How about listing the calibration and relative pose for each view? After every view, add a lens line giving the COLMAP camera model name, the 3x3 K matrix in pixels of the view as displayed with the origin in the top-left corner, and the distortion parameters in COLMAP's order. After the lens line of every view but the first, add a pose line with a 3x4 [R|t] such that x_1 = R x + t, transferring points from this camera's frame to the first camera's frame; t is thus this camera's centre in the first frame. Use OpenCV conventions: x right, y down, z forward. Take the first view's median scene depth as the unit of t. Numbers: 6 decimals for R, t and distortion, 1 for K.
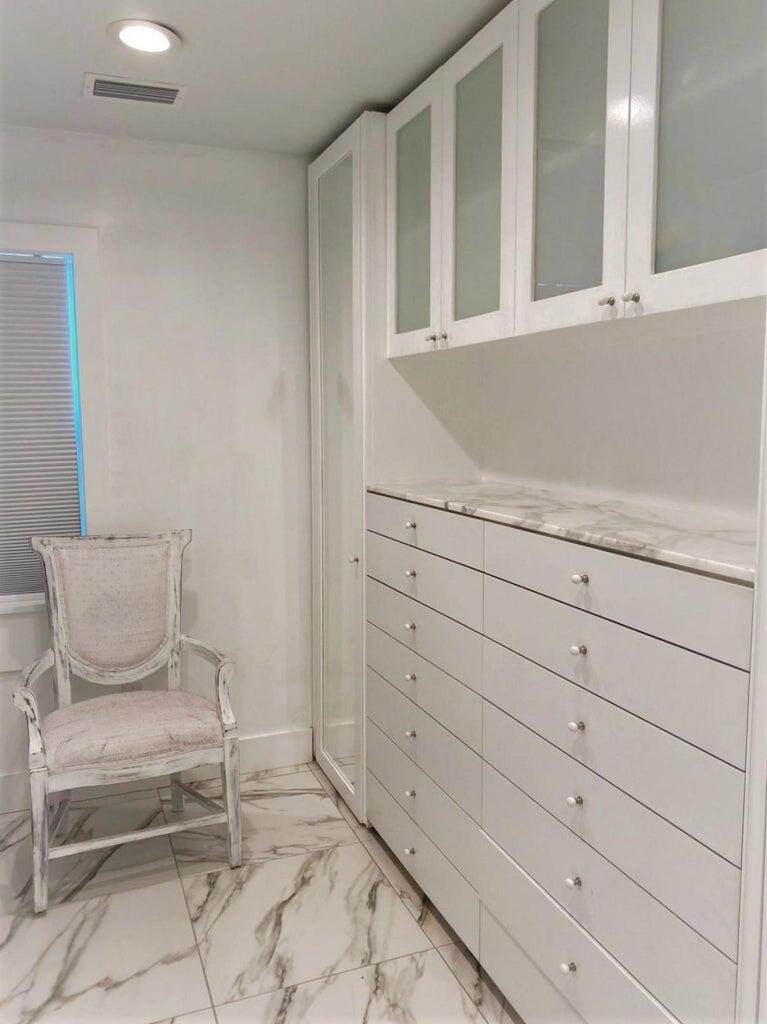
lens RADIAL K [[808.0, 0, 382.4], [0, 808.0, 501.9], [0, 0, 1]] dist [-0.009547, -0.013646]
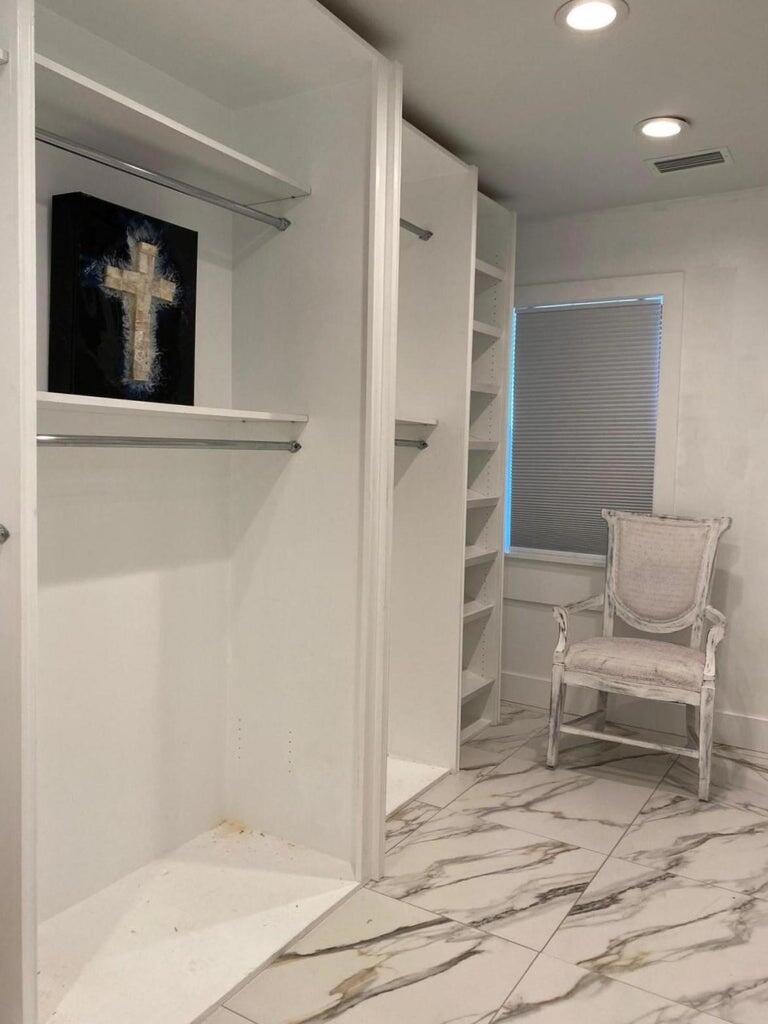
lens RADIAL K [[808.0, 0, 393.9], [0, 808.0, 511.4], [0, 0, 1]] dist [-0.009547, -0.013646]
pose [[0.594966, 0.080514, -0.799708, 0.457677], [-0.108556, 0.993903, 0.019302, 0.063029], [0.796387, 0.075329, 0.600078, -0.090721]]
